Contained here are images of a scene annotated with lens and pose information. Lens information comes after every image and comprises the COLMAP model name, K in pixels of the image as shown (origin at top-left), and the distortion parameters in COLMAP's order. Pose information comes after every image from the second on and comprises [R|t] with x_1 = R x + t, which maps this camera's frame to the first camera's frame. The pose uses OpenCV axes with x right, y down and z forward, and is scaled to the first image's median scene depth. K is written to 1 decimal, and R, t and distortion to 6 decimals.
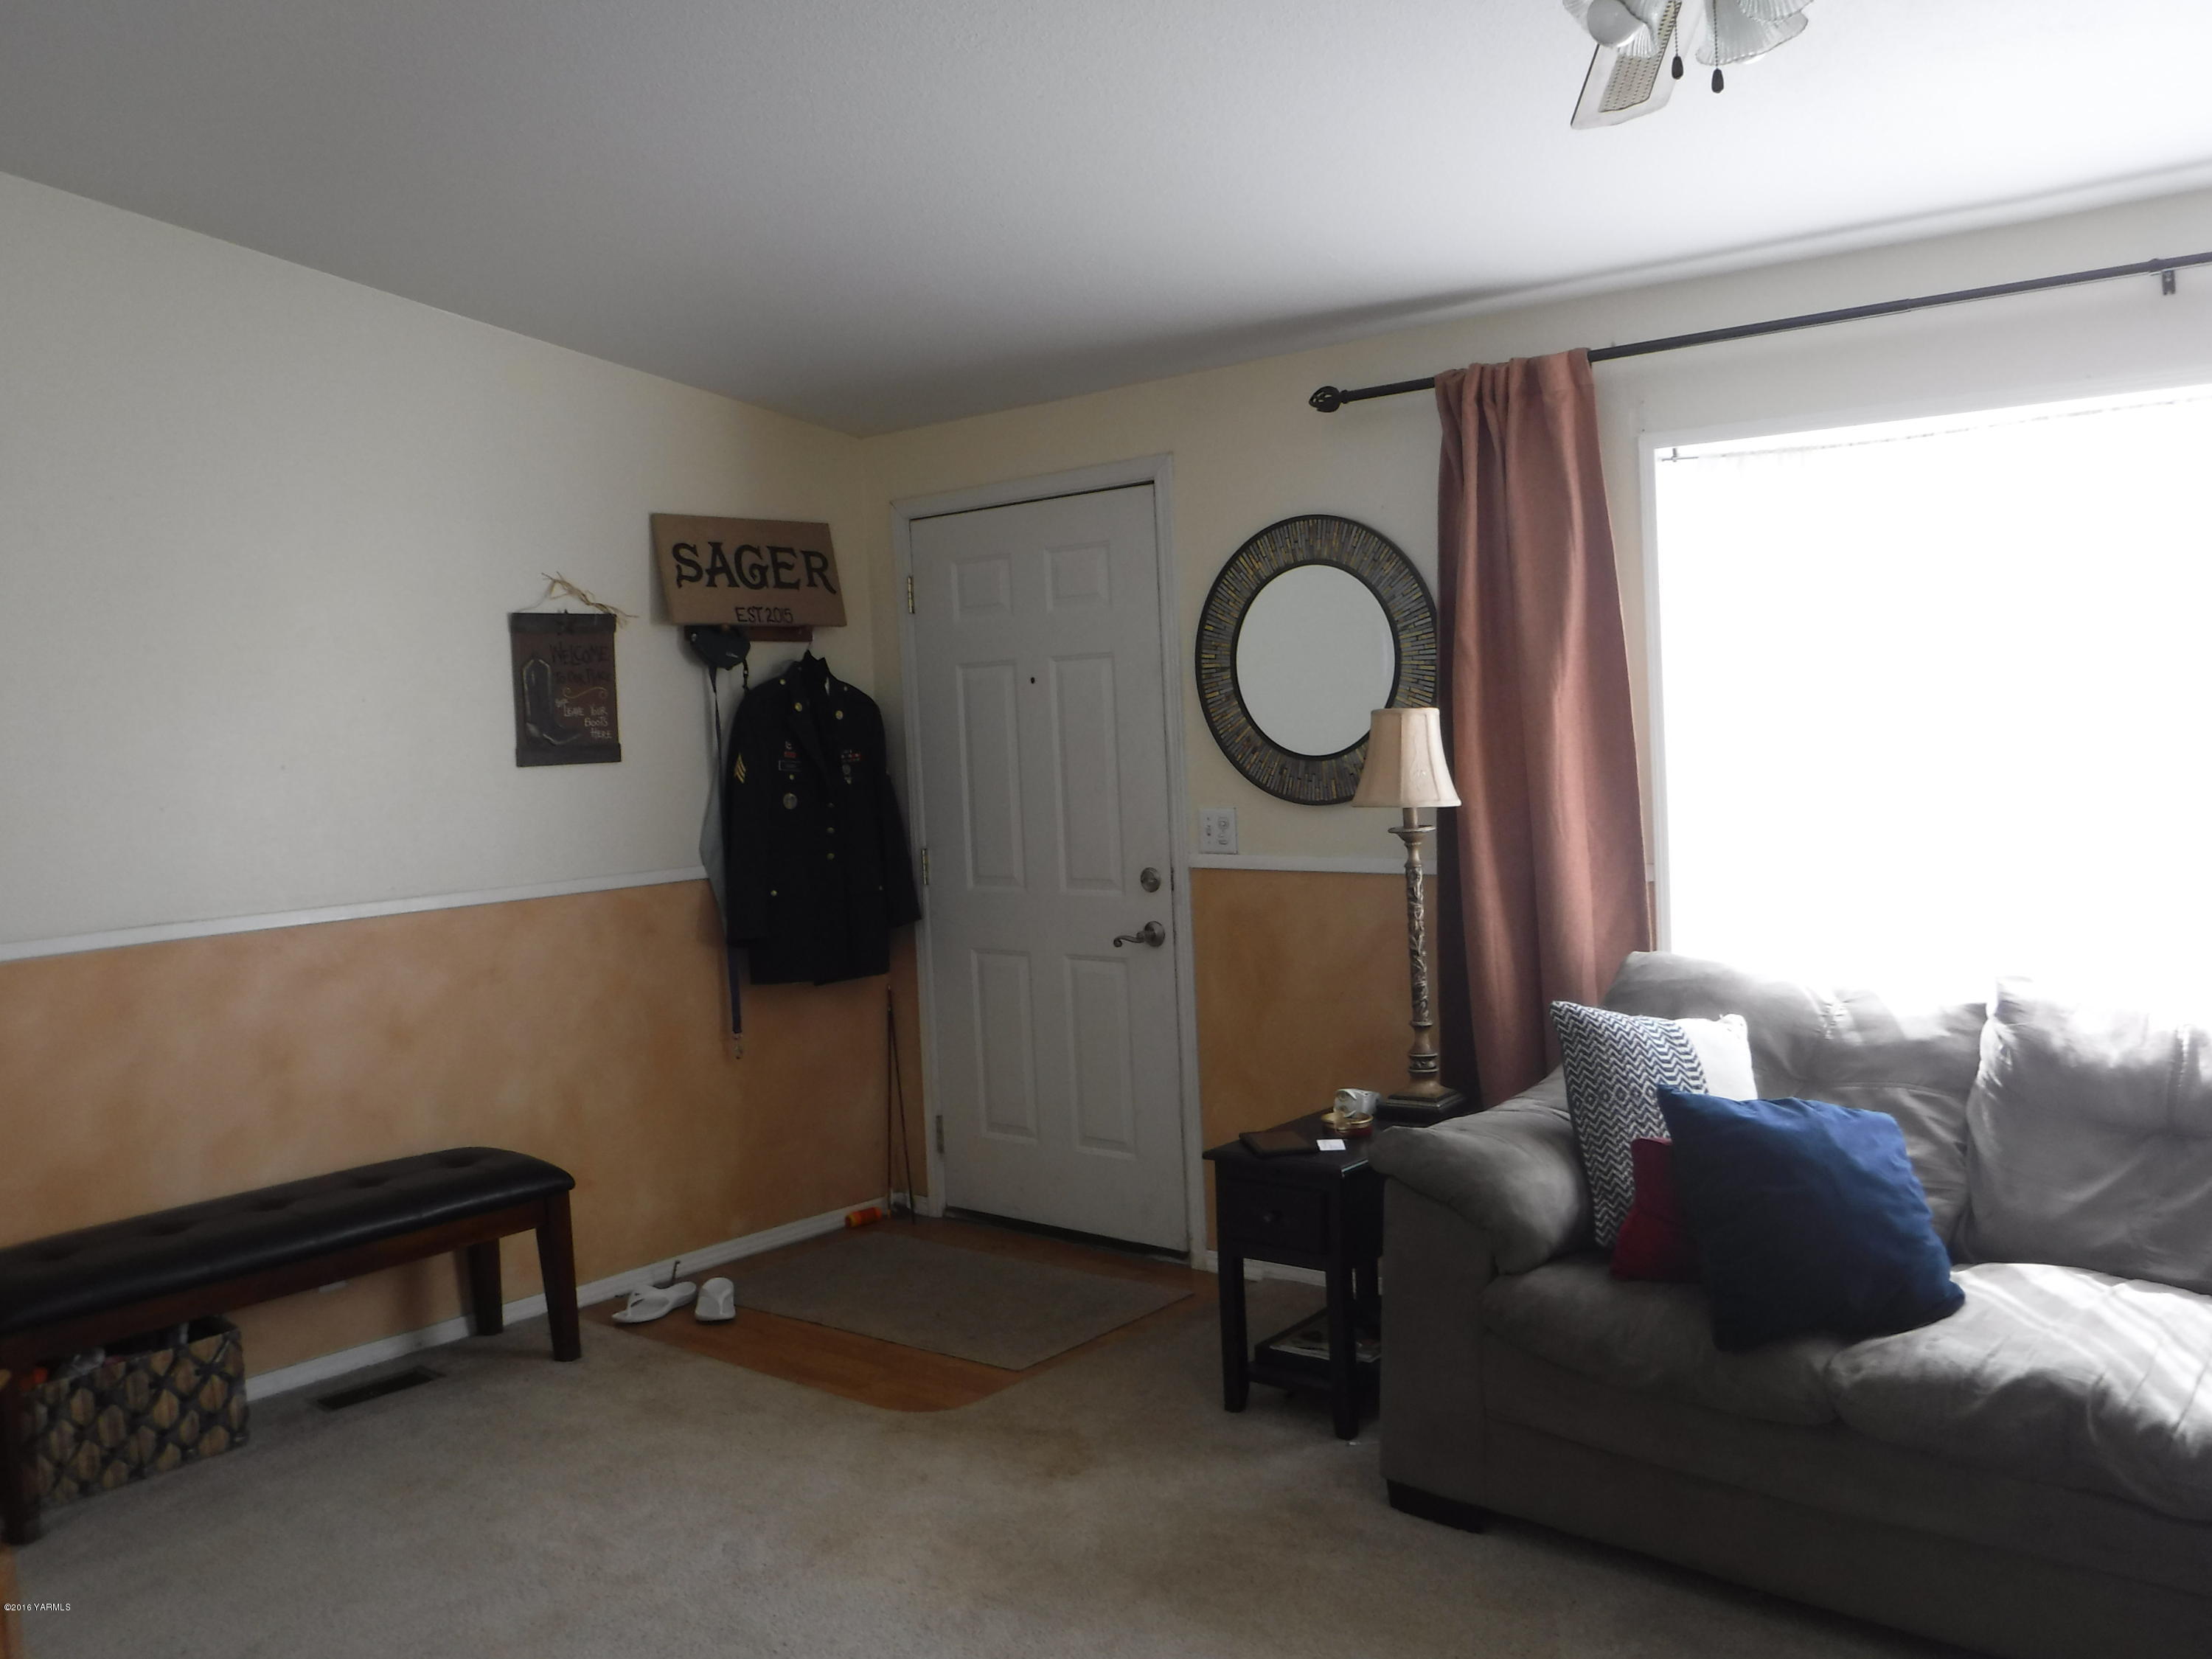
lens RADIAL K [[1868.5, 0, 1087.1], [0, 1868.5, 821.1], [0, 0, 1]] dist [-0.080446, 0.056397]
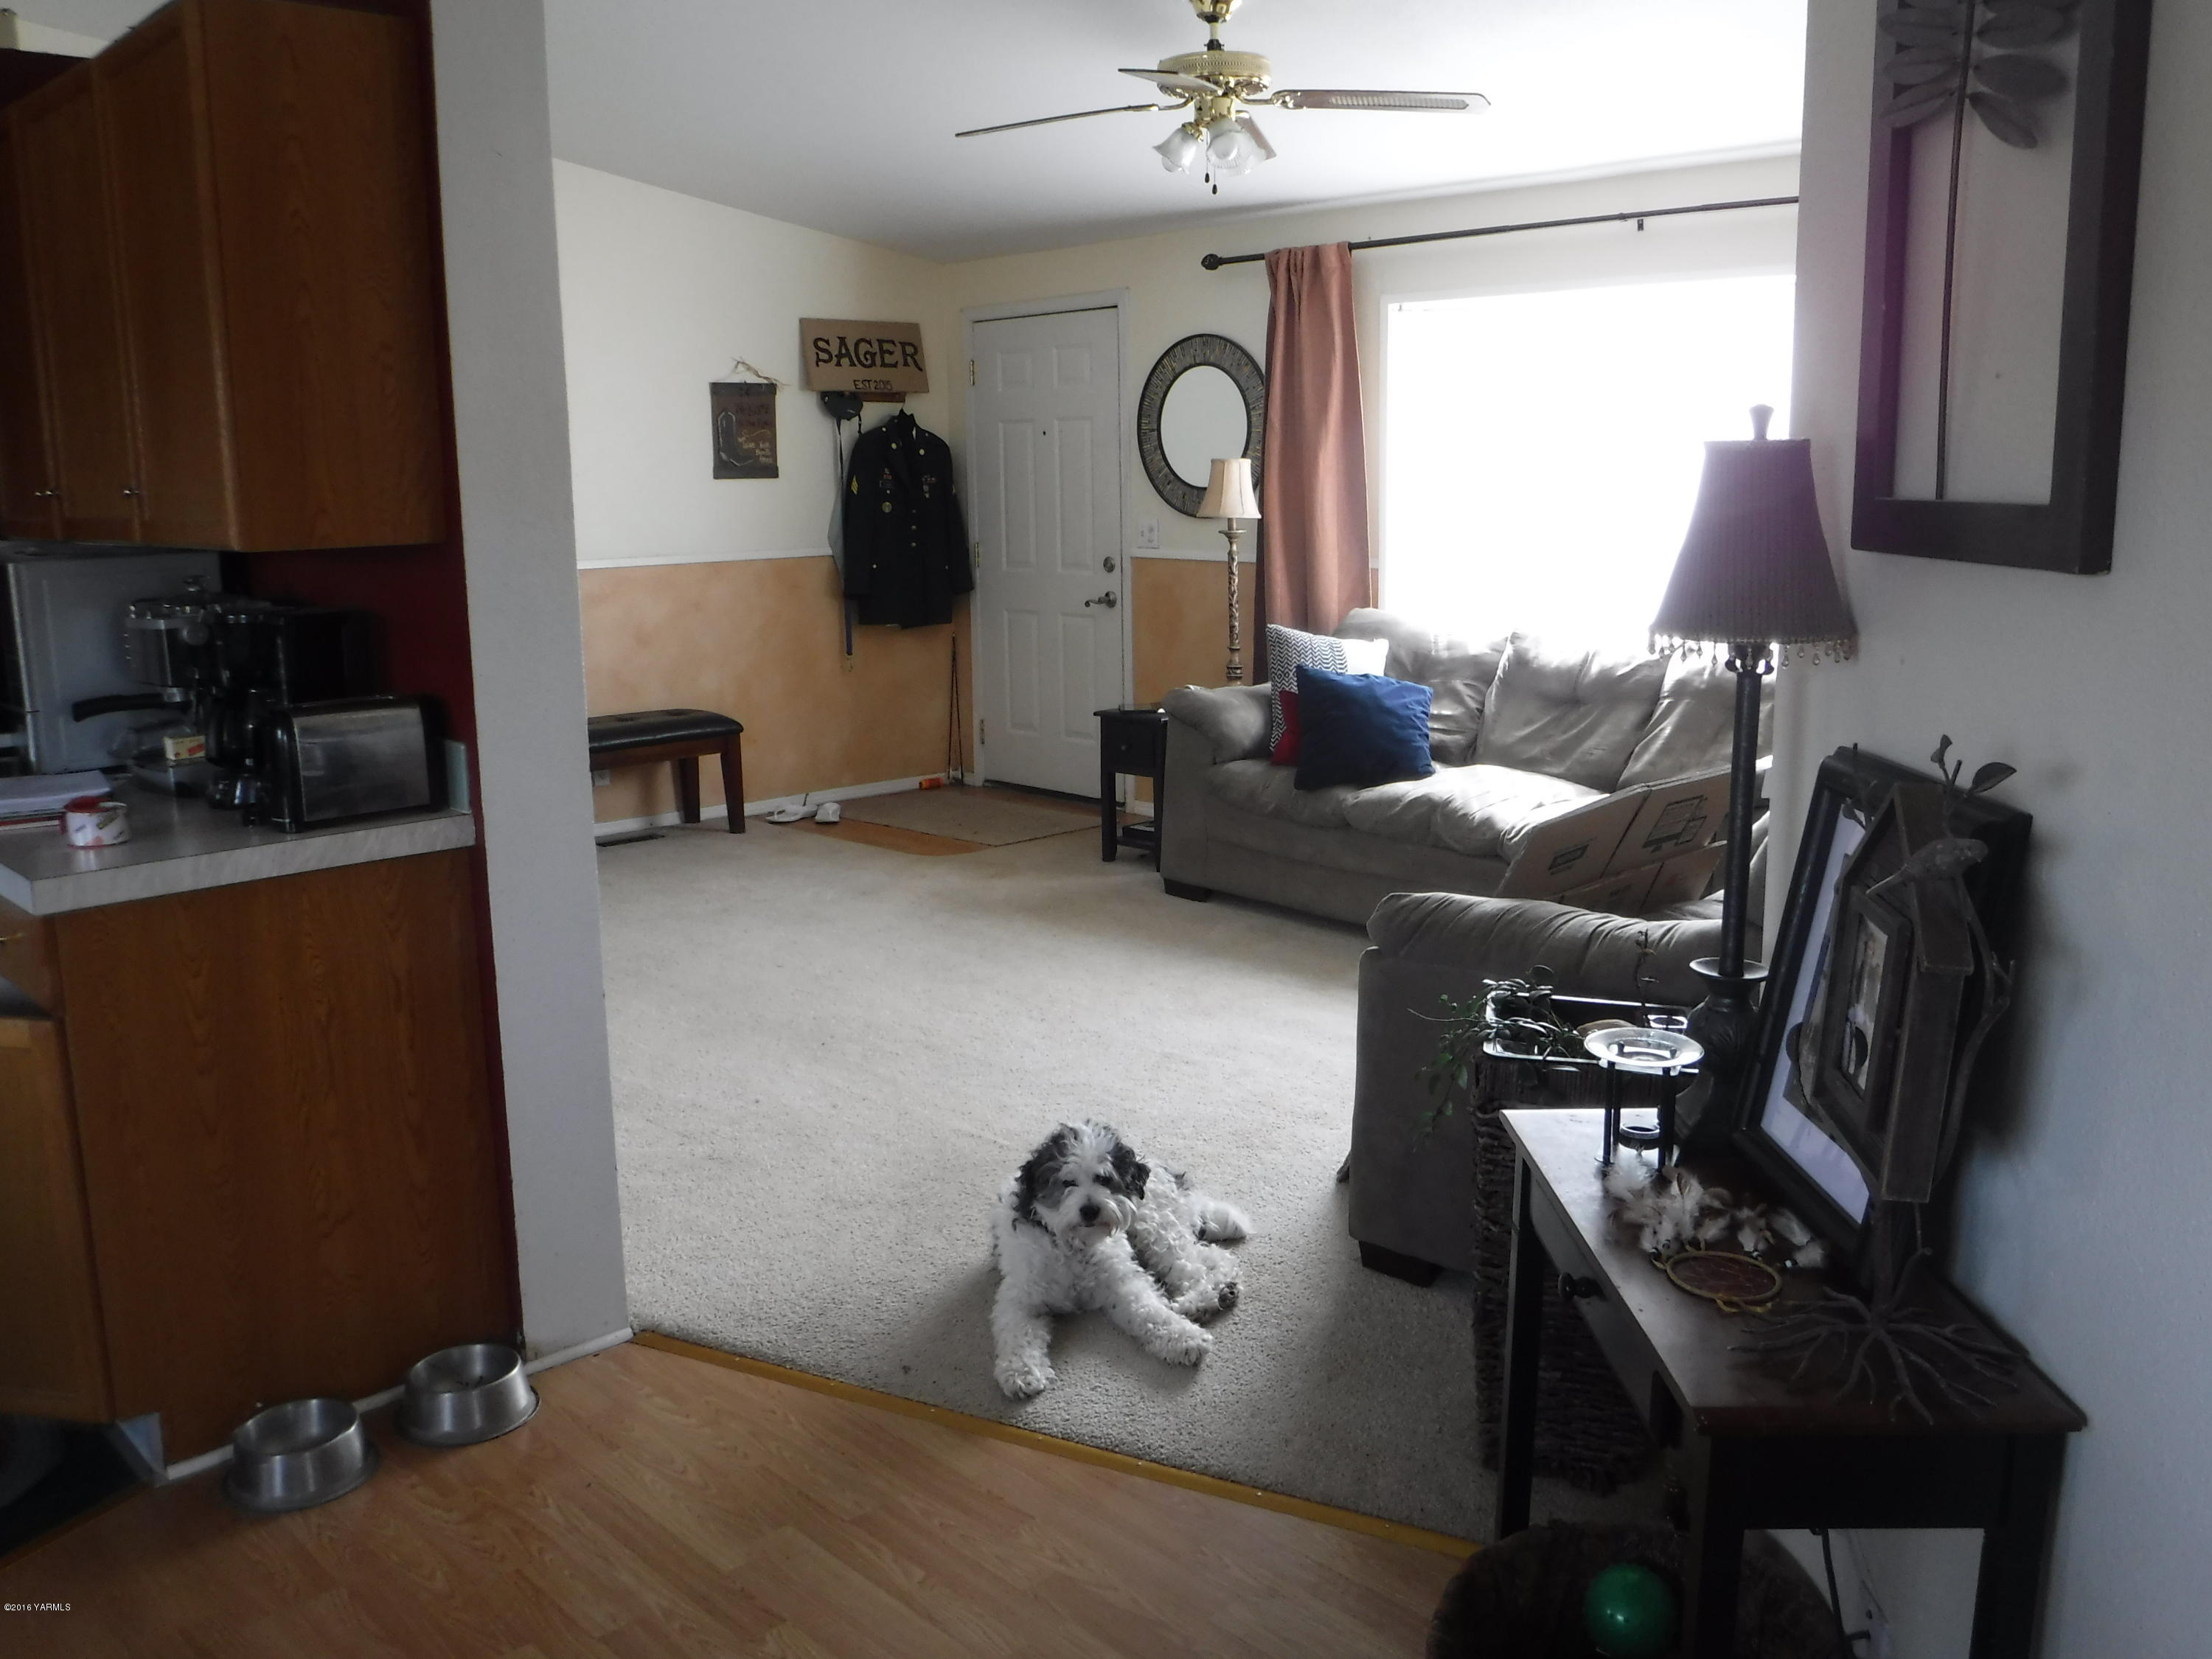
lens RADIAL K [[1868.5, 0, 1105.8], [0, 1868.5, 797.7], [0, 0, 1]] dist [-0.080446, 0.056397]
pose [[0.994988, 0.045855, -0.088860, 0.205181], [-0.034313, 0.991268, 0.127319, 0.030028], [0.093922, -0.123632, 0.987873, -0.652511]]
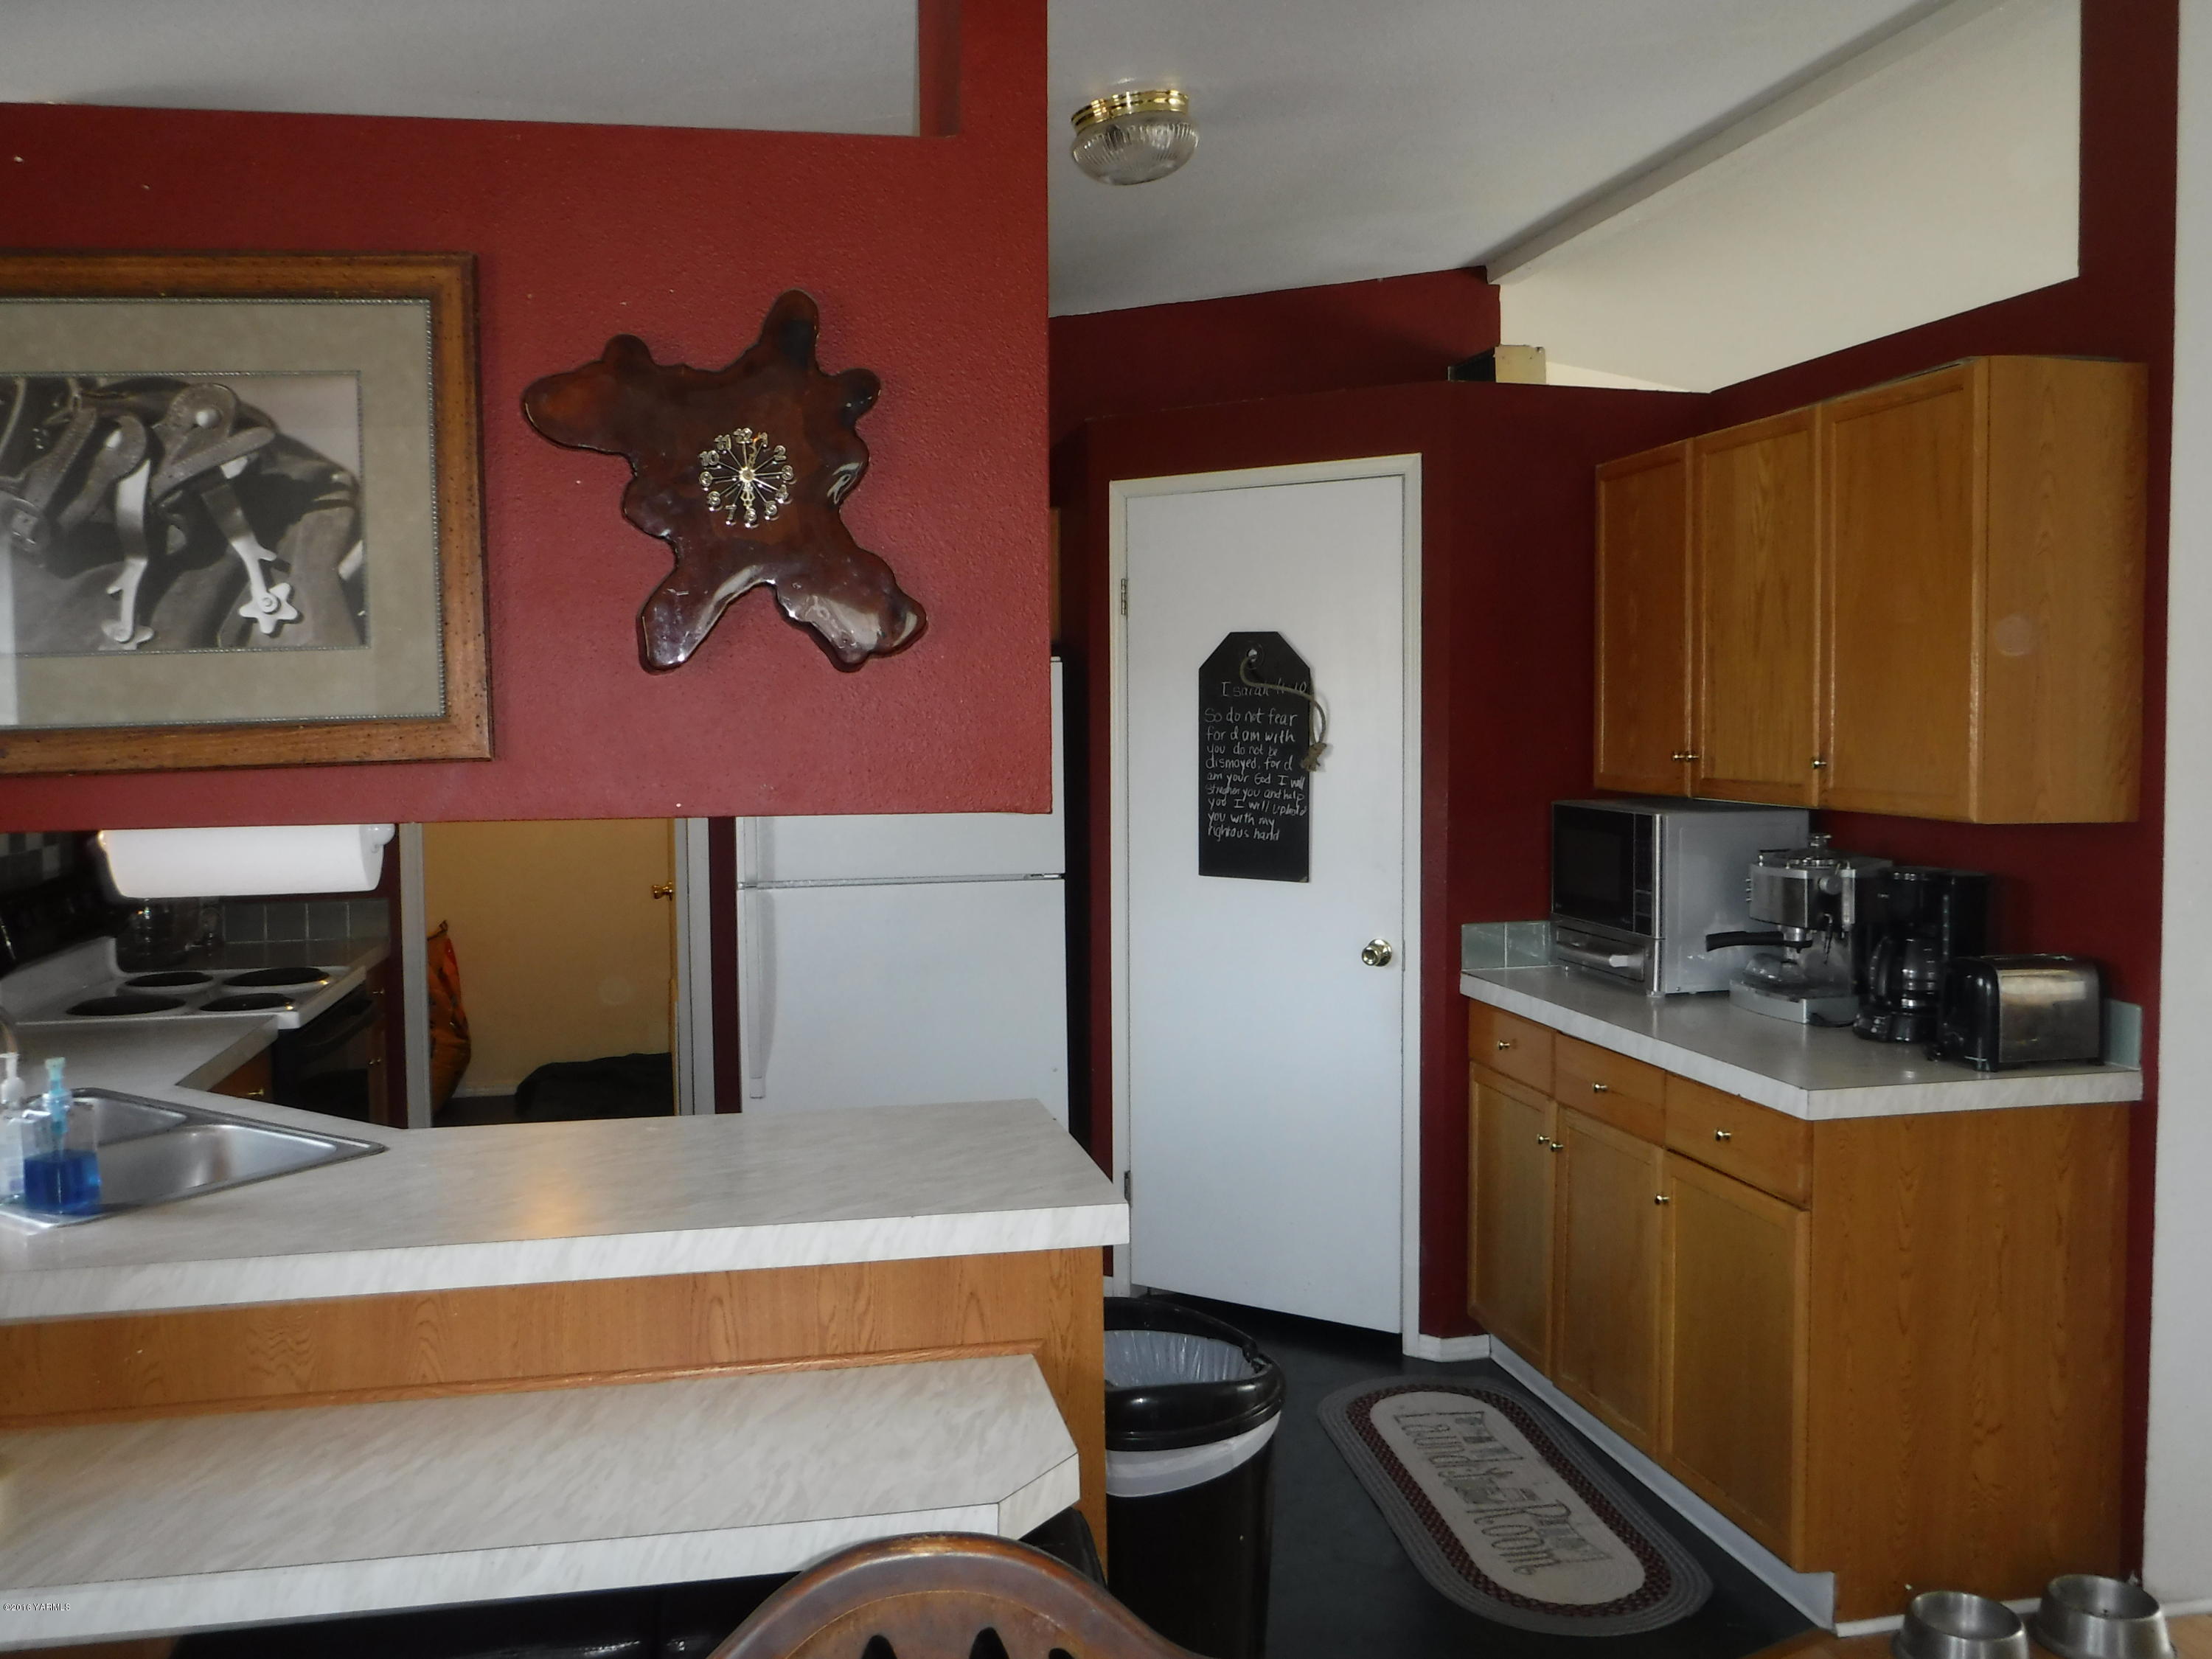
lens RADIAL K [[1868.5, 0, 1094.6], [0, 1868.5, 776.3], [0, 0, 1]] dist [-0.080446, 0.056397]
pose [[0.796045, 0.067701, -0.601440, 0.012503], [-0.070130, 0.997348, 0.019444, 0.028782], [0.601161, 0.026701, 0.798682, -0.835912]]
